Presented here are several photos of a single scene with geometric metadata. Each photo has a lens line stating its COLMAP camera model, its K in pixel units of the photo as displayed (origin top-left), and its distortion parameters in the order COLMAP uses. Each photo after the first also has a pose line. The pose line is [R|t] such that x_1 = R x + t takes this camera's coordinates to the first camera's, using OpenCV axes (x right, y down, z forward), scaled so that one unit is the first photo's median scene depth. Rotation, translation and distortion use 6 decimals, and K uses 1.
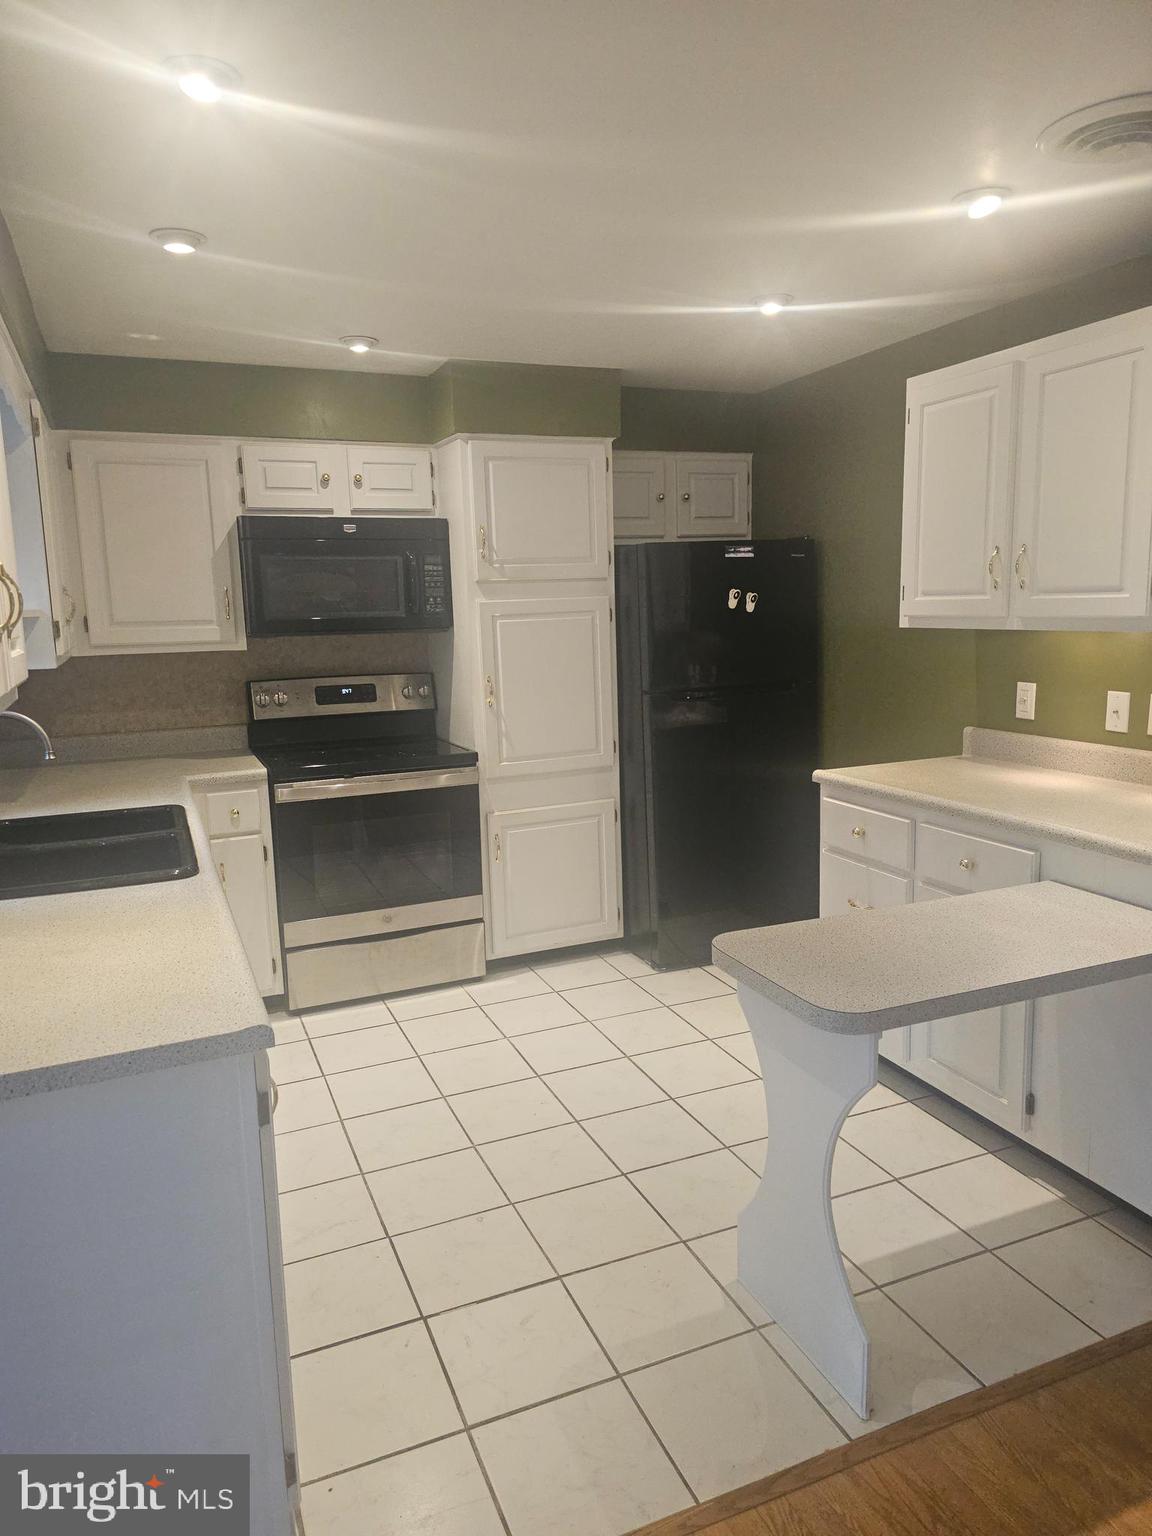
lens RADIAL K [[1019.0, 0, 570.9], [0, 1019.0, 768.7], [0, 0, 1]] dist [0.038878, -0.024323]
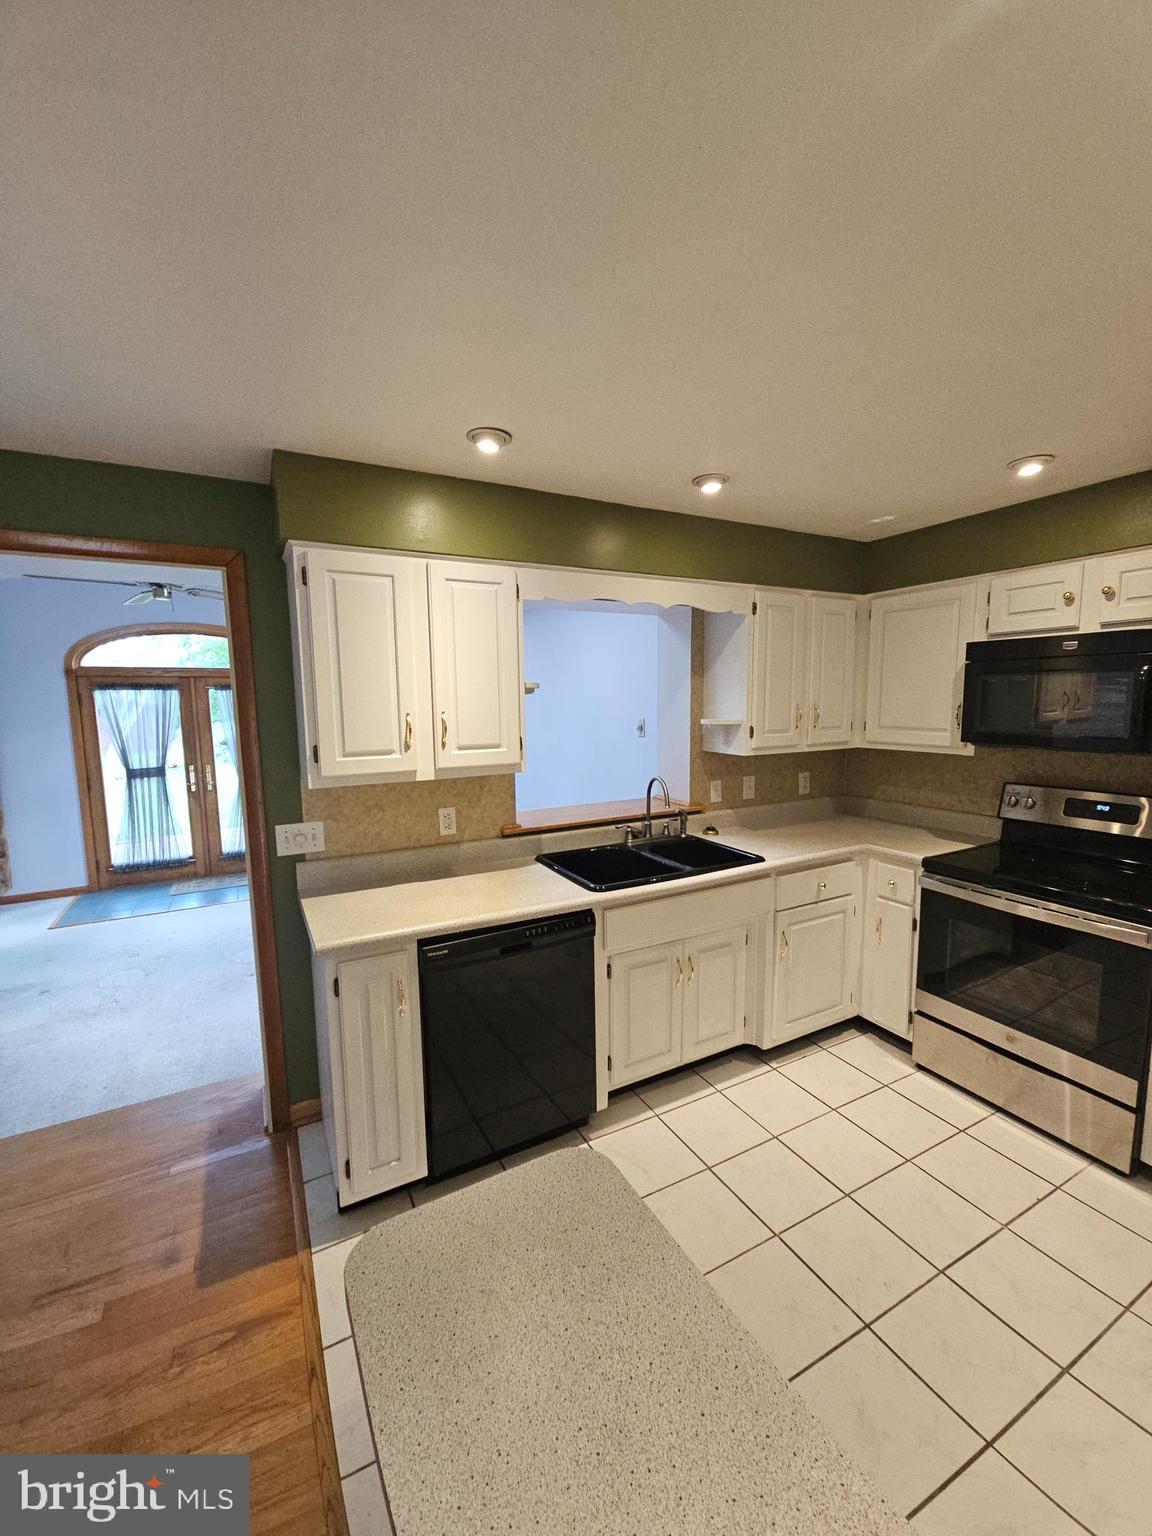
lens RADIAL K [[621.5, 0, 580.2], [0, 621.5, 776.9], [0, 0, 1]] dist [-0.003299, 0.000696]
pose [[0.099604, 0.147133, -0.984089, 0.338279], [-0.155206, 0.979199, 0.130693, -0.116565], [0.982848, 0.139719, 0.120368, 0.485278]]
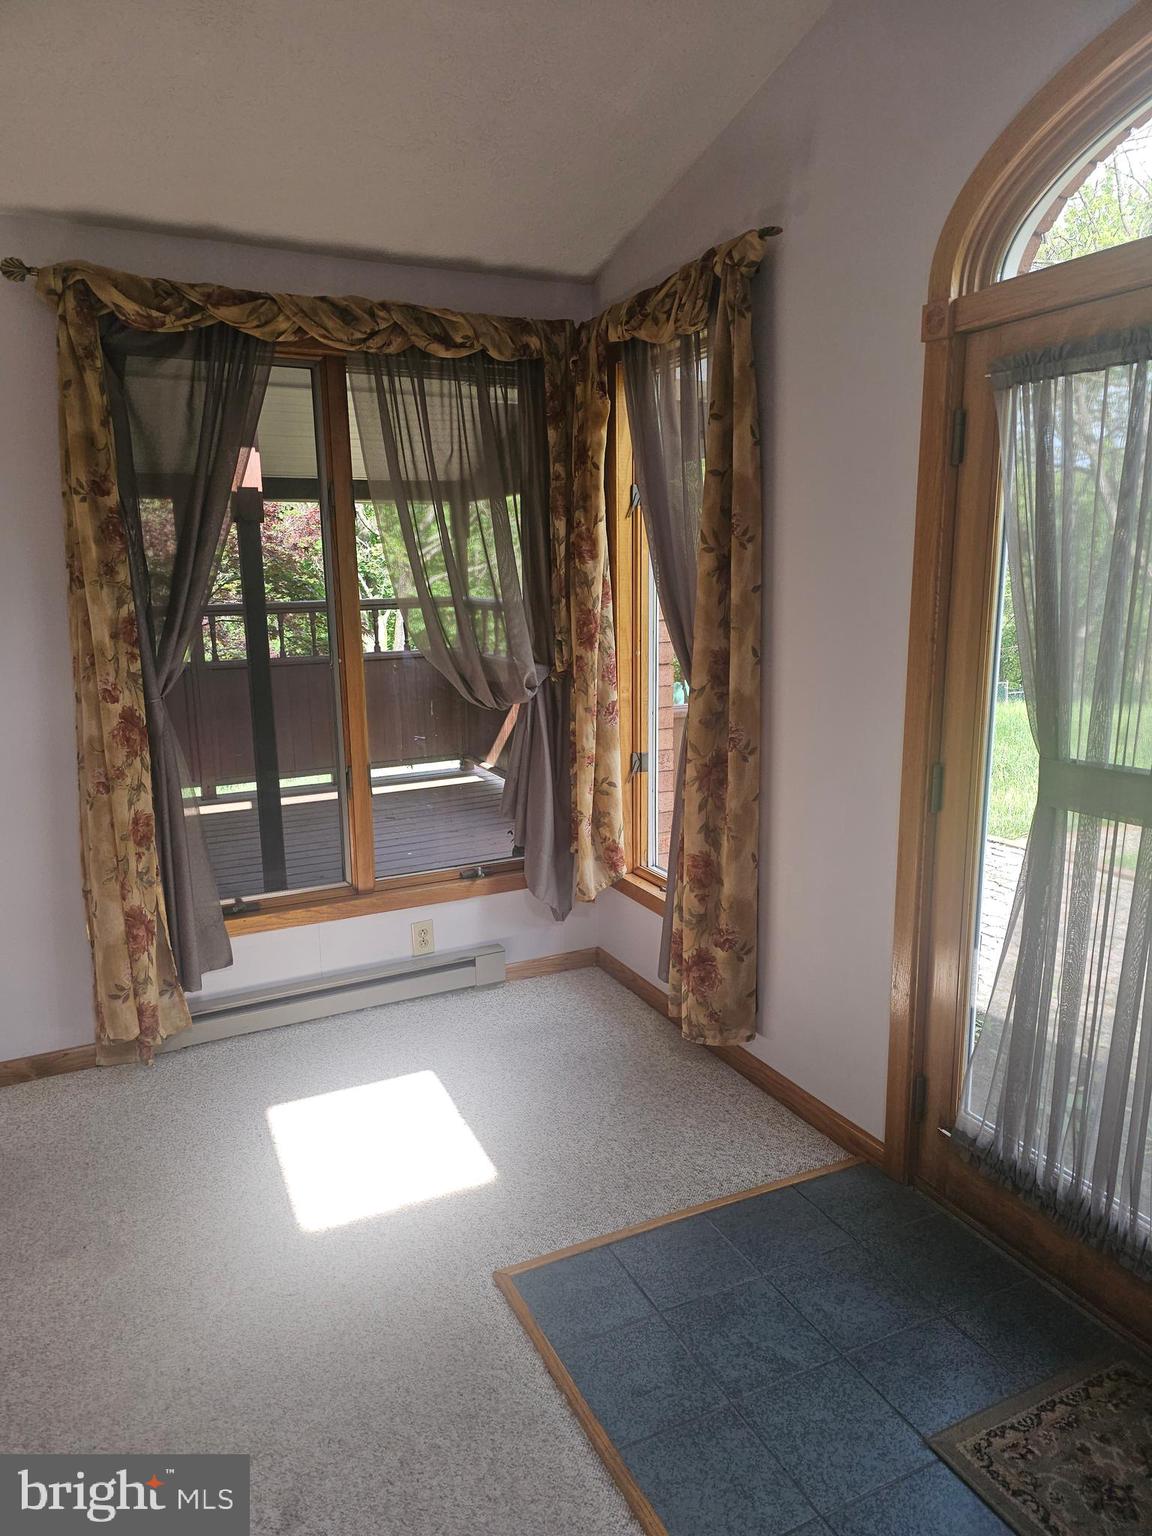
lens RADIAL K [[1019.0, 0, 570.5], [0, 1019.0, 763.6], [0, 0, 1]] dist [0.038878, -0.024323]
pose [[-0.997875, 0.052180, -0.039021, -1.016992], [0.034614, 0.931918, 0.361014, 0.036413], [0.055202, 0.358897, -0.931743, 0.061208]]
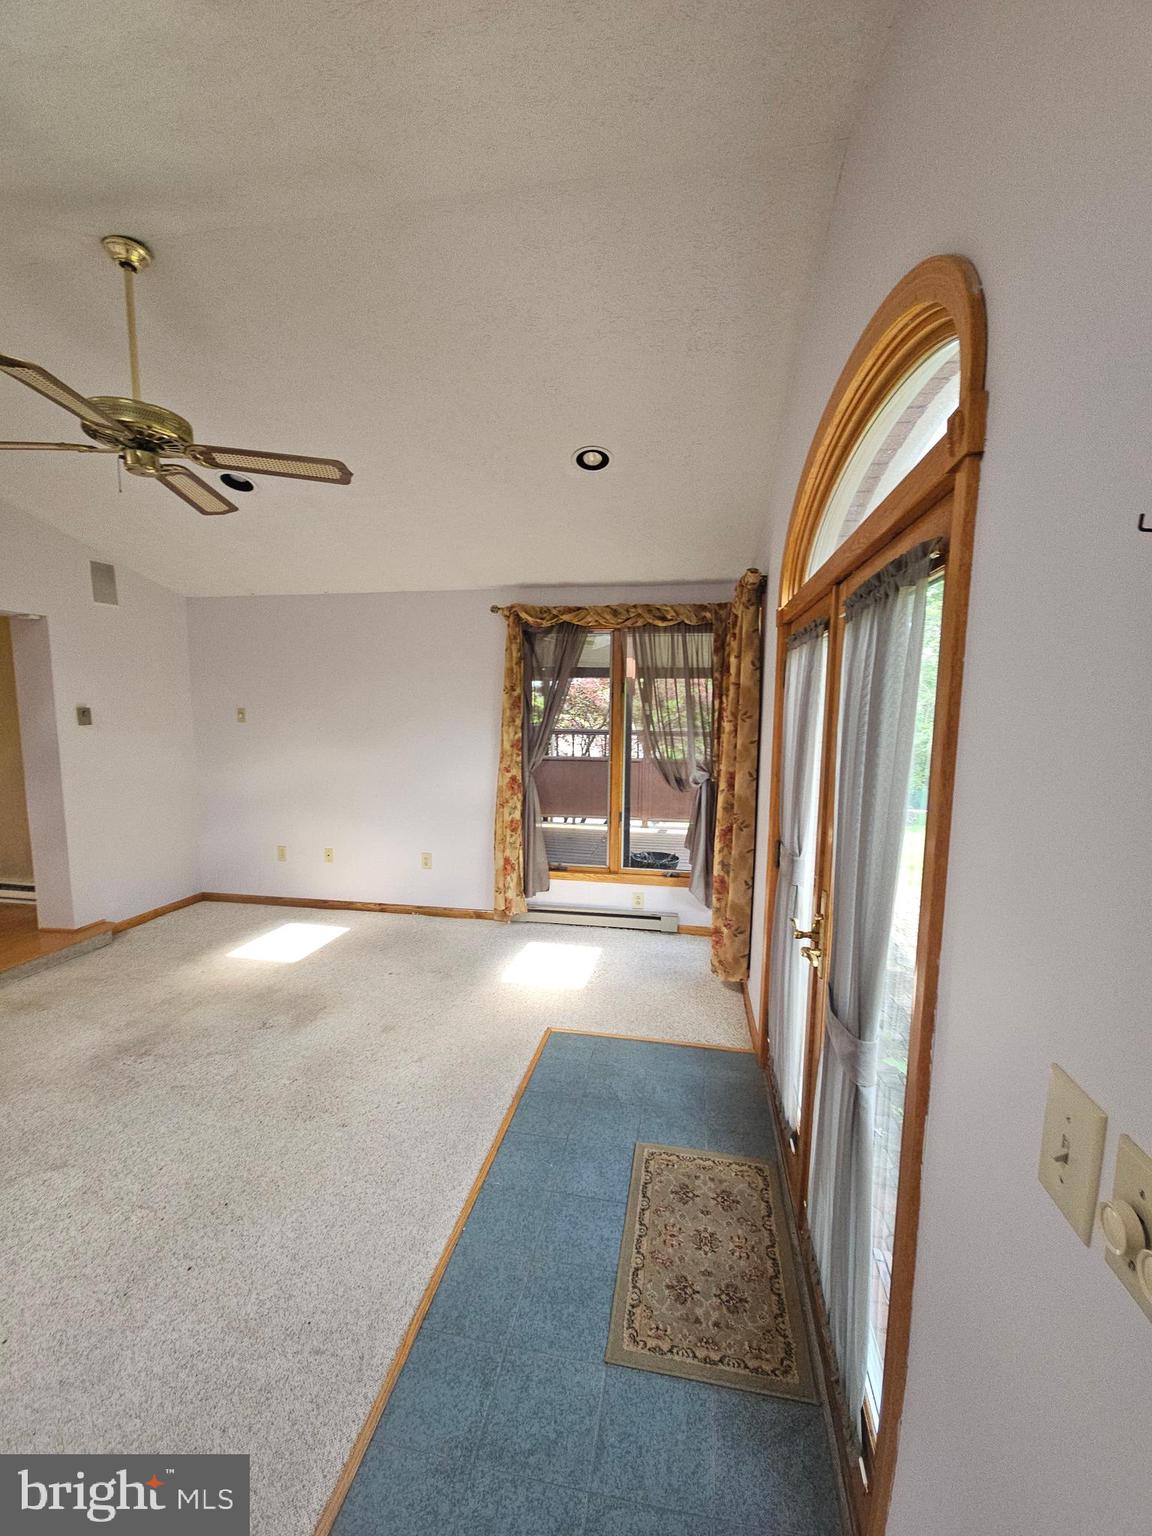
lens RADIAL K [[621.5, 0, 584.7], [0, 621.5, 769.9], [0, 0, 1]] dist [-0.003299, 0.000696]
pose [[-0.836960, -0.035834, 0.546089, -1.466805], [0.112385, 0.965333, 0.235590, -0.003519], [-0.535600, 0.258551, -0.803918, 0.167295]]
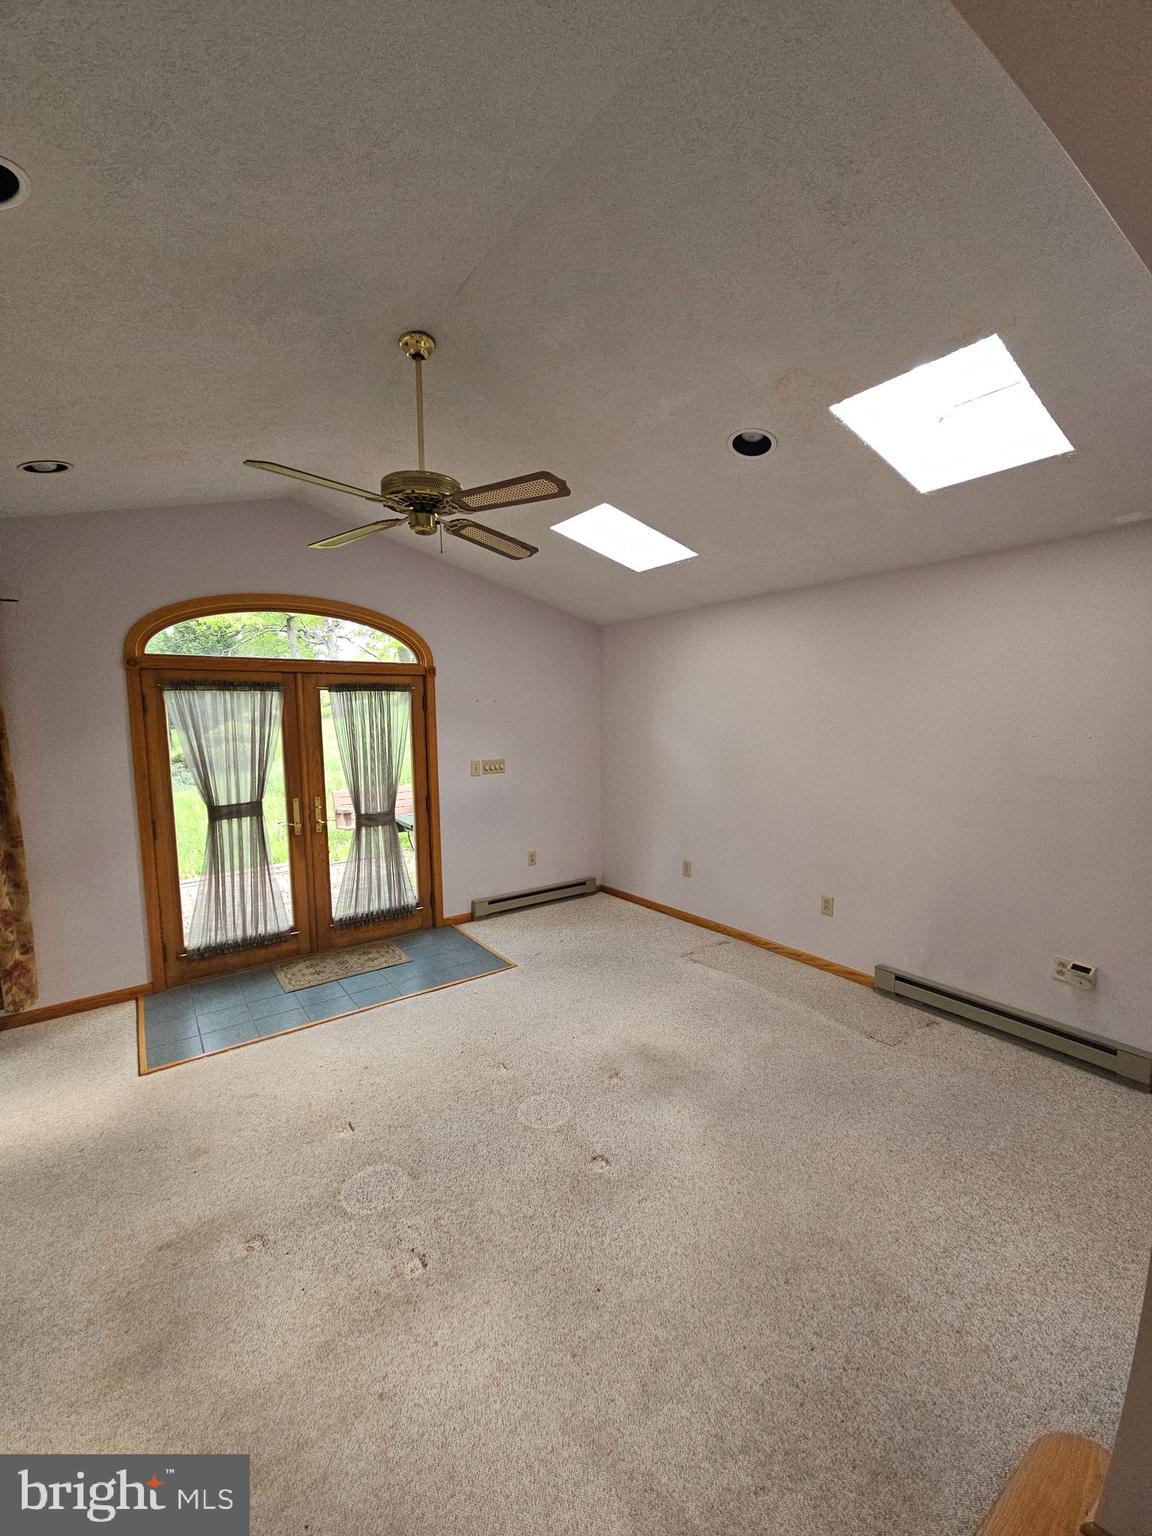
lens RADIAL K [[621.5, 0, 578.2], [0, 621.5, 773.4], [0, 0, 1]] dist [-0.003299, 0.000696]
pose [[0.227879, 0.122101, -0.966003, -0.143101], [-0.154315, 0.984096, 0.087985, -0.003035], [0.961384, 0.129019, 0.243096, -0.101175]]
